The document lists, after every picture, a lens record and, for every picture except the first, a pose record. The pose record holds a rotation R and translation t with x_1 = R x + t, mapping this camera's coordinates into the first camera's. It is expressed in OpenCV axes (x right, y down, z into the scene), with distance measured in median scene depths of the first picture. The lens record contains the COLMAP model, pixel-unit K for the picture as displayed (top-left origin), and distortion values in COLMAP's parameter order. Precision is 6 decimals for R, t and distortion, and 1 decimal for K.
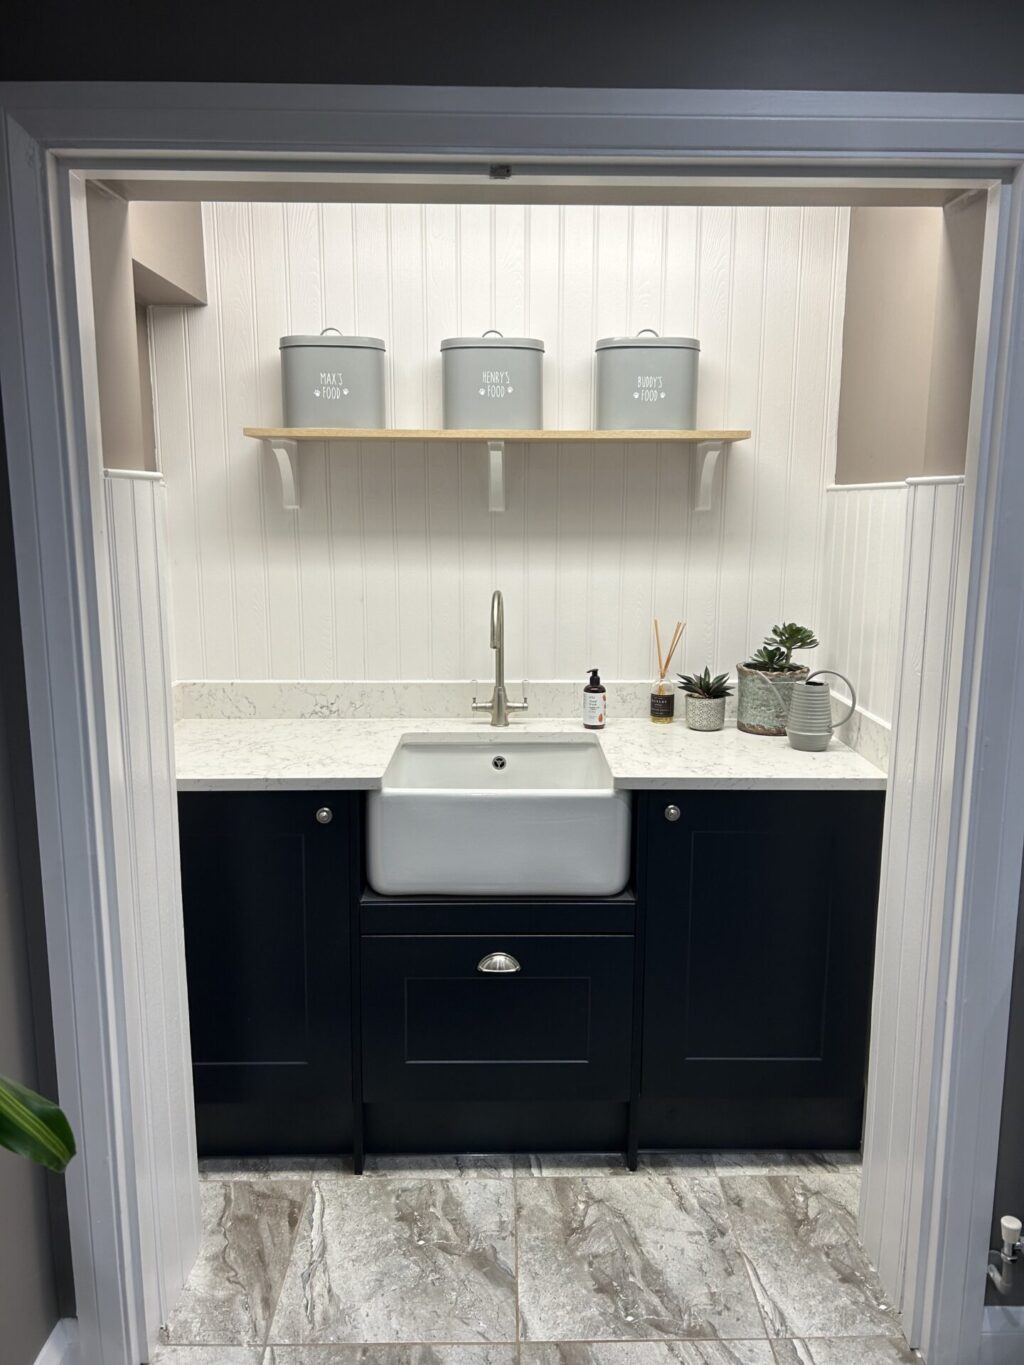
lens RADIAL K [[1032.0, 0, 518.1], [0, 1032.0, 682.9], [0, 0, 1]] dist [0.008938, -0.001260]
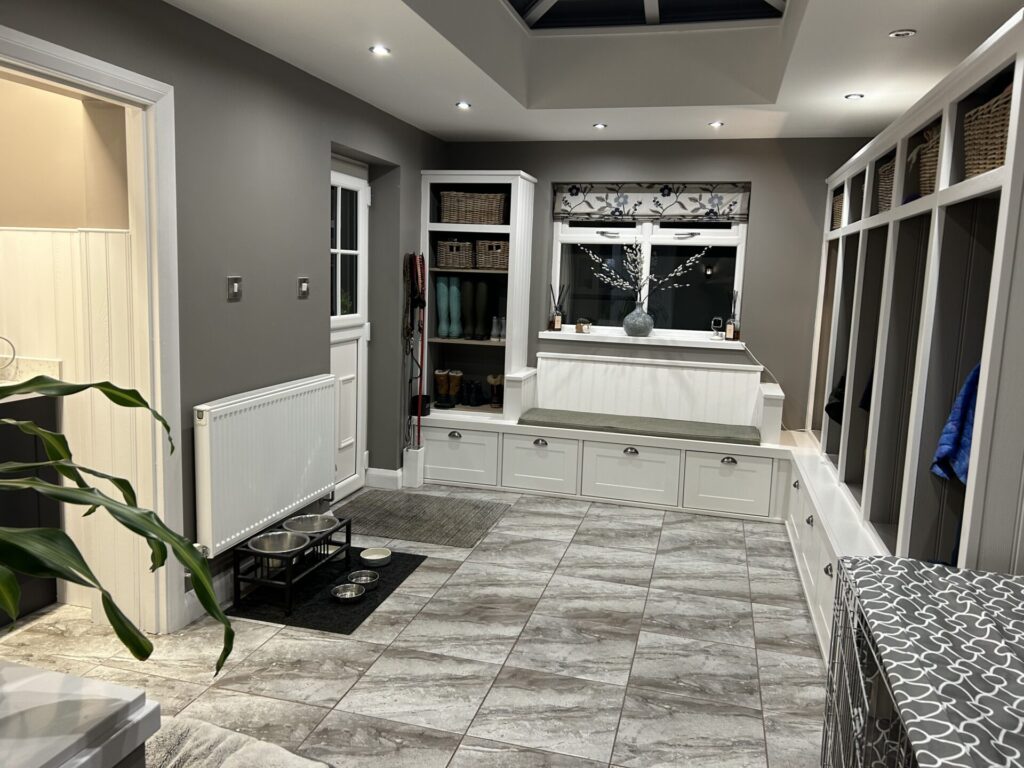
lens RADIAL K [[774.2, 0, 512.4], [0, 774.2, 380.7], [0, 0, 1]] dist [0.008938, -0.001260]
pose [[0.272039, -0.122113, 0.954507, -0.740514], [0.129870, 0.987500, 0.089321, 0.060404], [-0.953482, 0.099663, 0.284498, -0.183482]]
